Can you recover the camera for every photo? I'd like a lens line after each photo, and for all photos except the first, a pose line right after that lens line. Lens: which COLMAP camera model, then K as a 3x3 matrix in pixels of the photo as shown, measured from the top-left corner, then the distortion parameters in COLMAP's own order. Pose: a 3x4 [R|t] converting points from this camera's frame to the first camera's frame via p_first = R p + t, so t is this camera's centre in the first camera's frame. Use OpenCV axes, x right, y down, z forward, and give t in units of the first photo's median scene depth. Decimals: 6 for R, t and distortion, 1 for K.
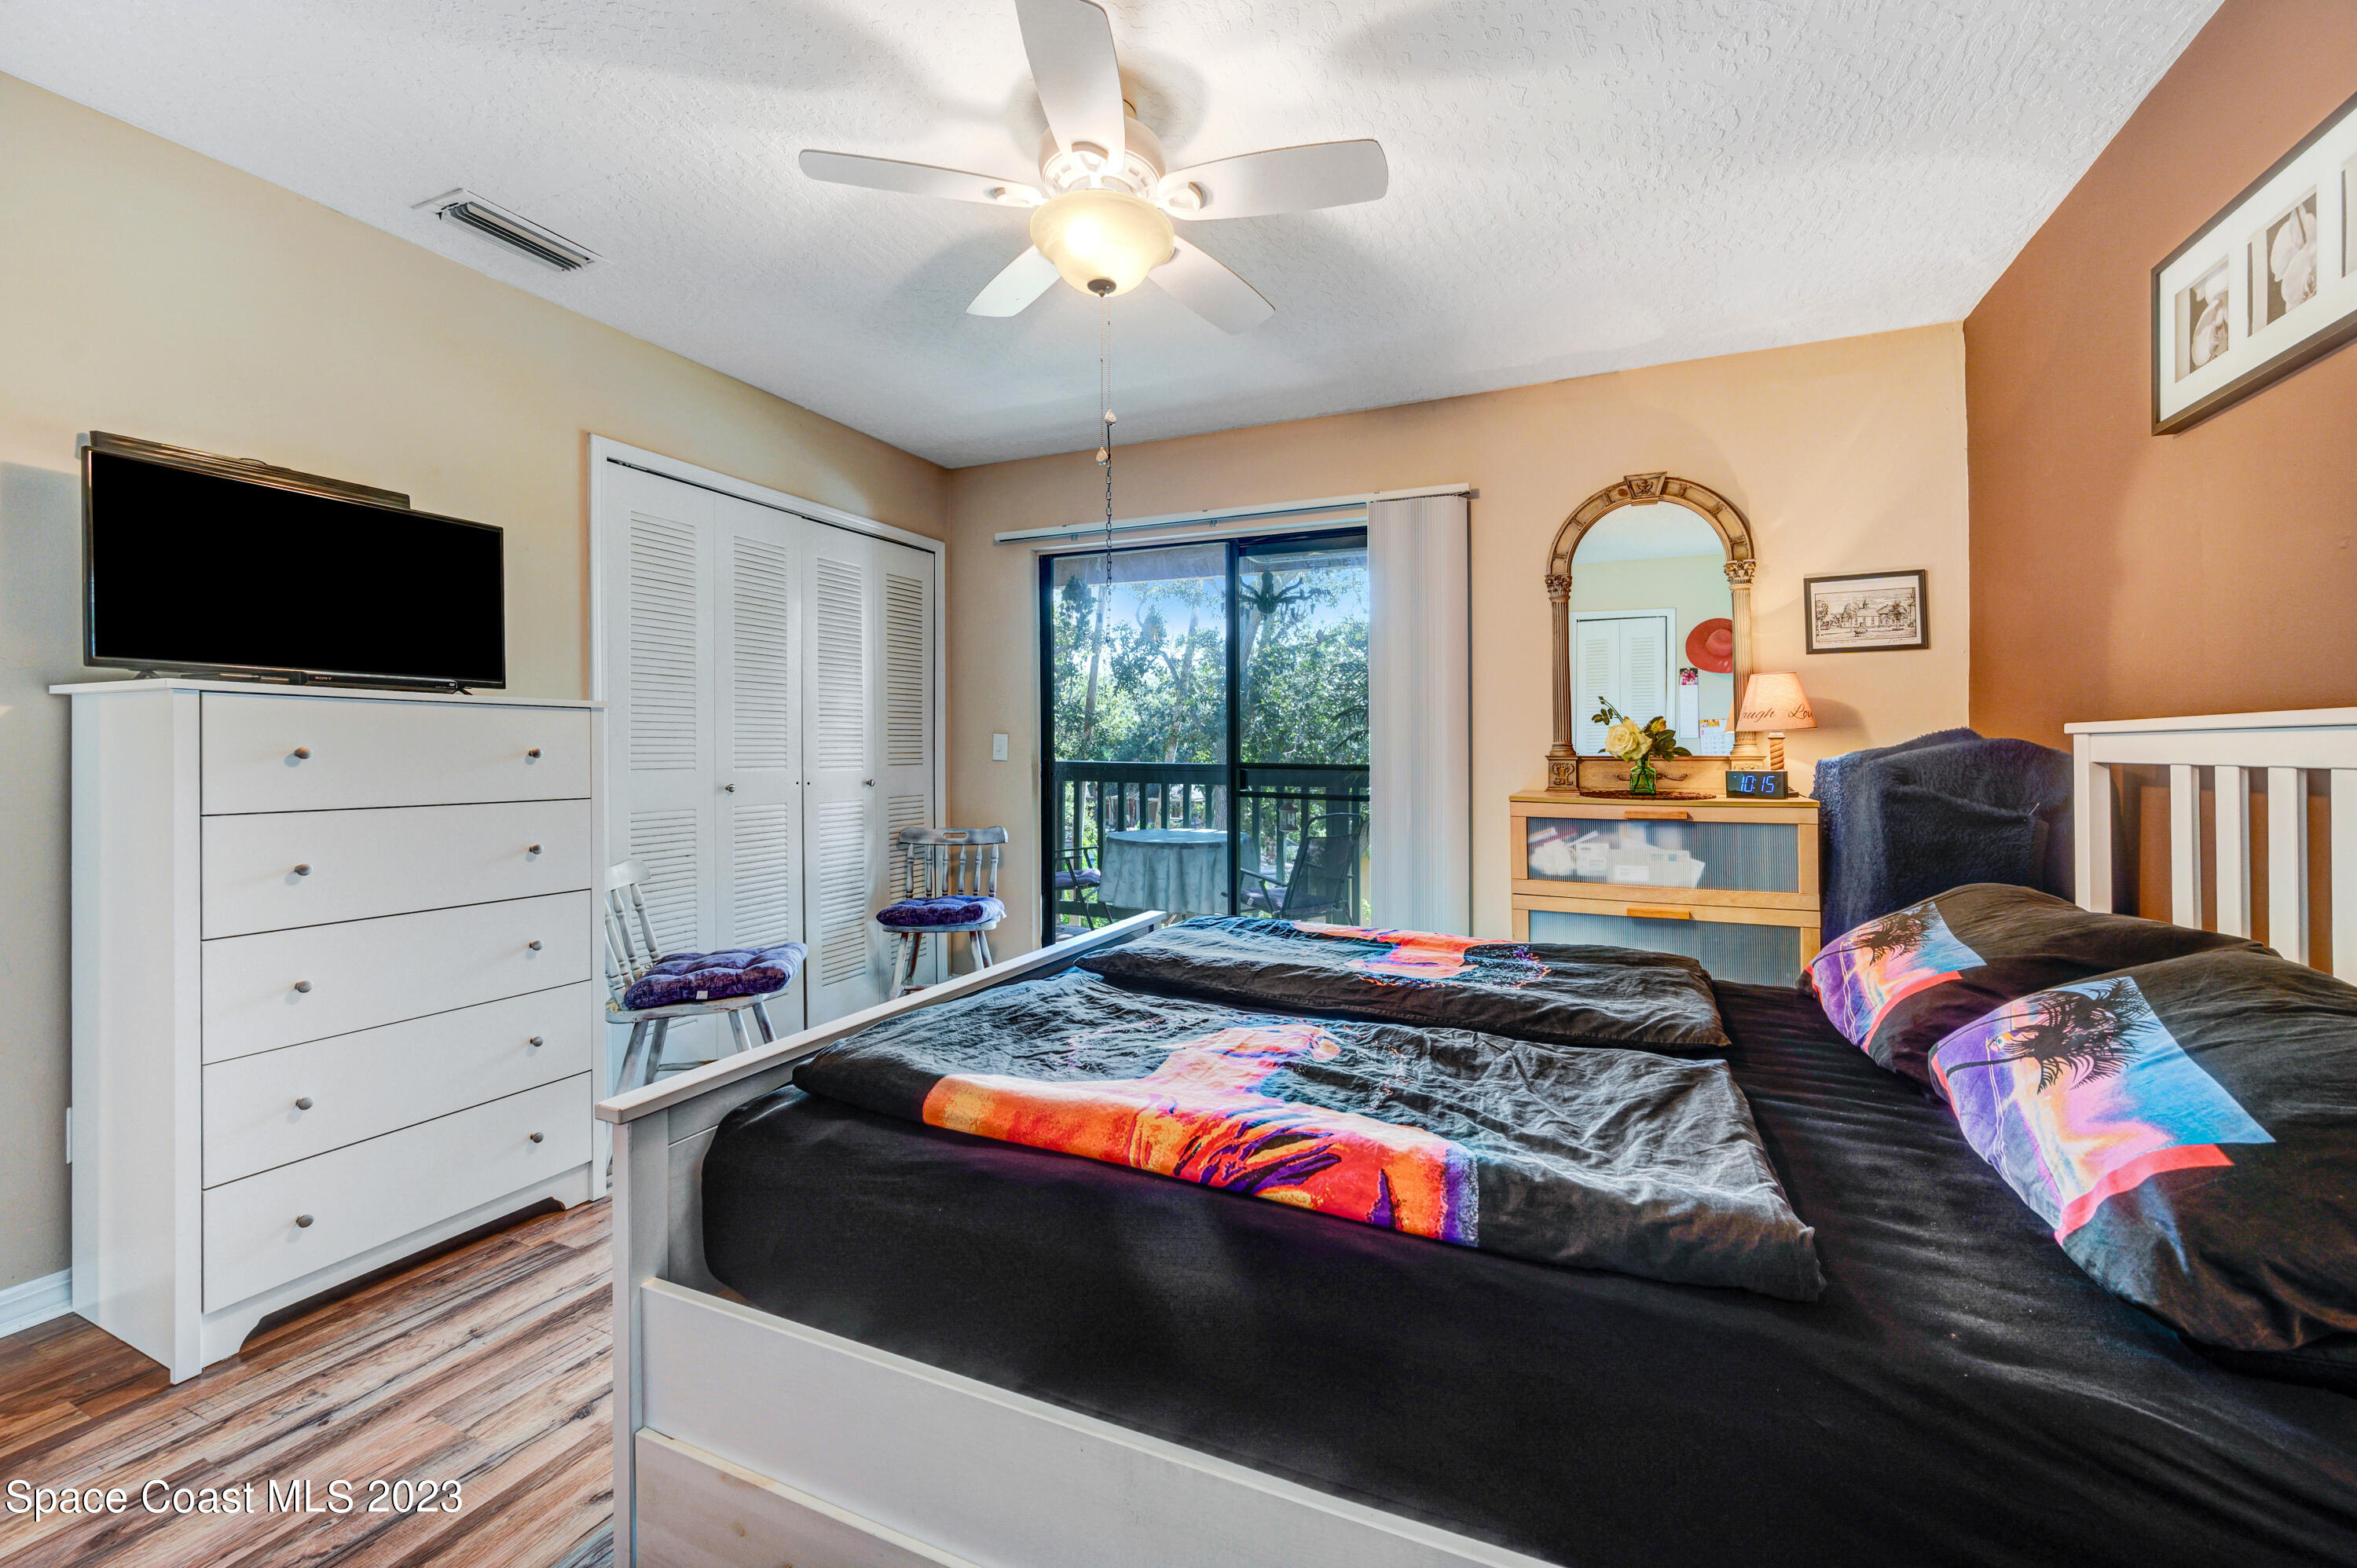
lens RADIAL K [[928.0, 0, 1220.7], [0, 928.0, 738.3], [0, 0, 1]] dist [-0.001026, 0.000614]
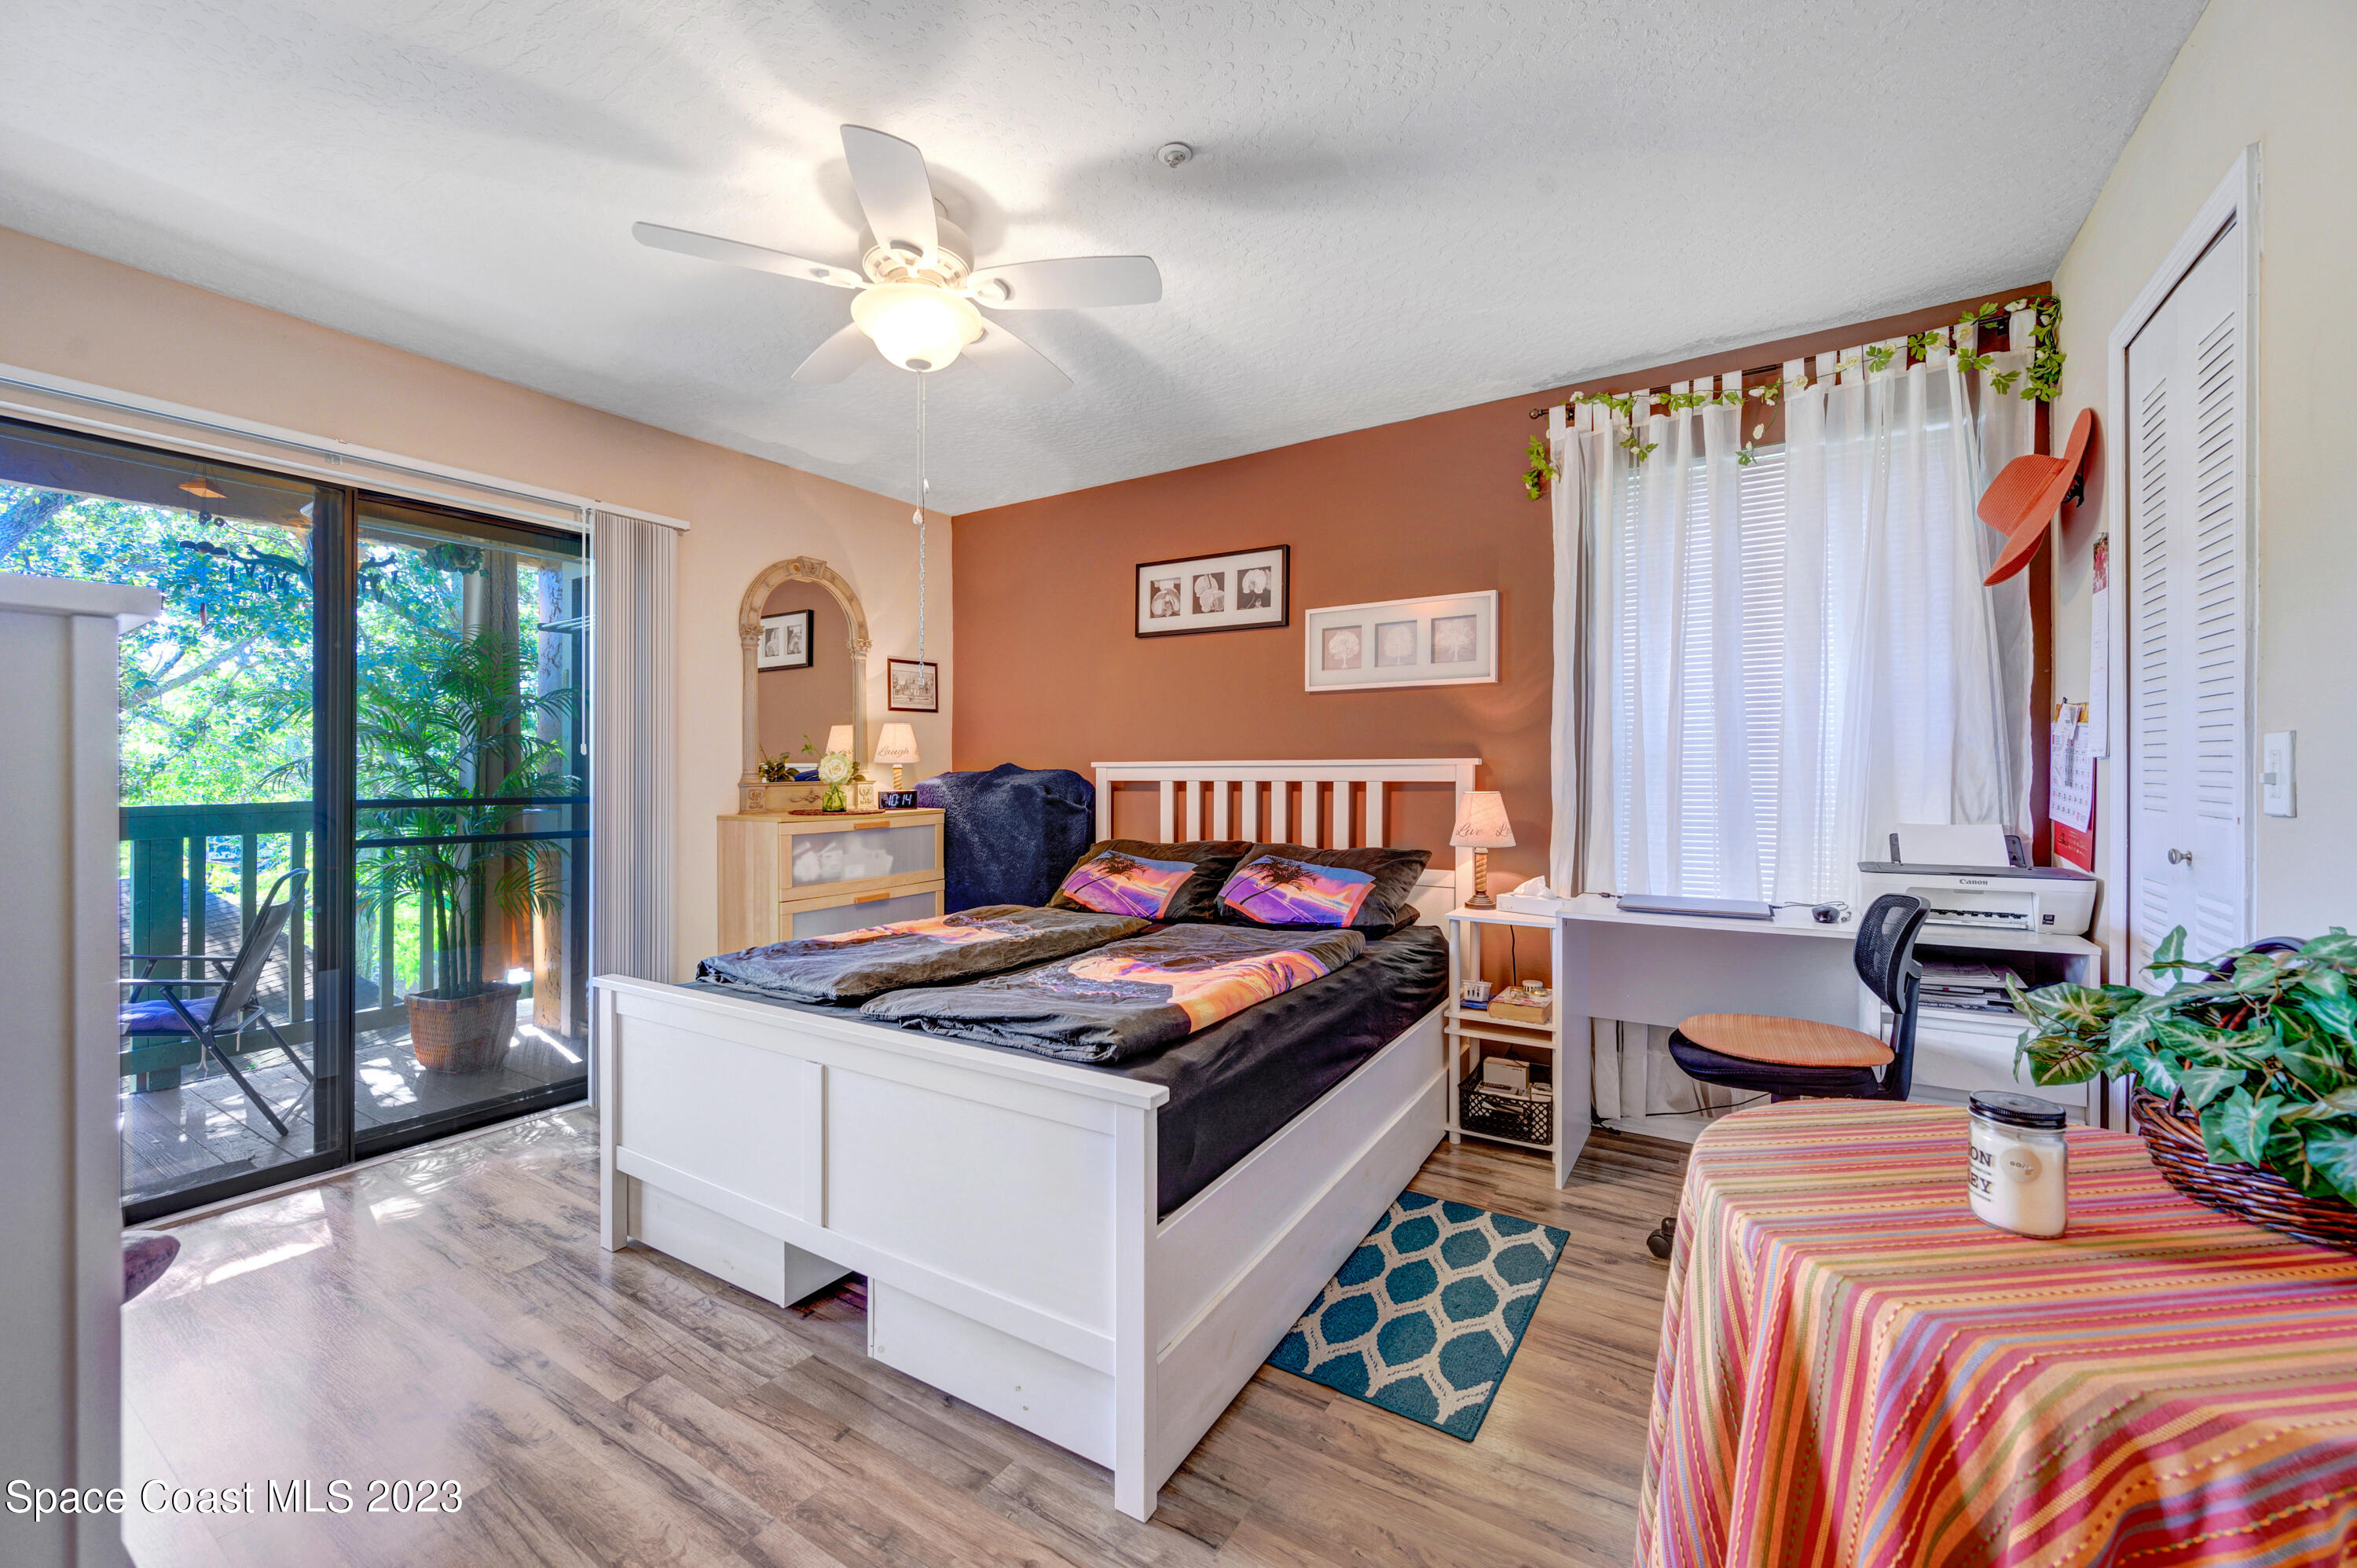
lens RADIAL K [[928.0, 0, 1163.1], [0, 928.0, 778.0], [0, 0, 1]] dist [-0.001026, 0.000614]
pose [[0.164611, -0.012221, 0.986283, -0.769881], [-0.006668, 0.999887, 0.013503, -0.006975], [-0.986336, -0.008800, 0.164511, 0.343559]]
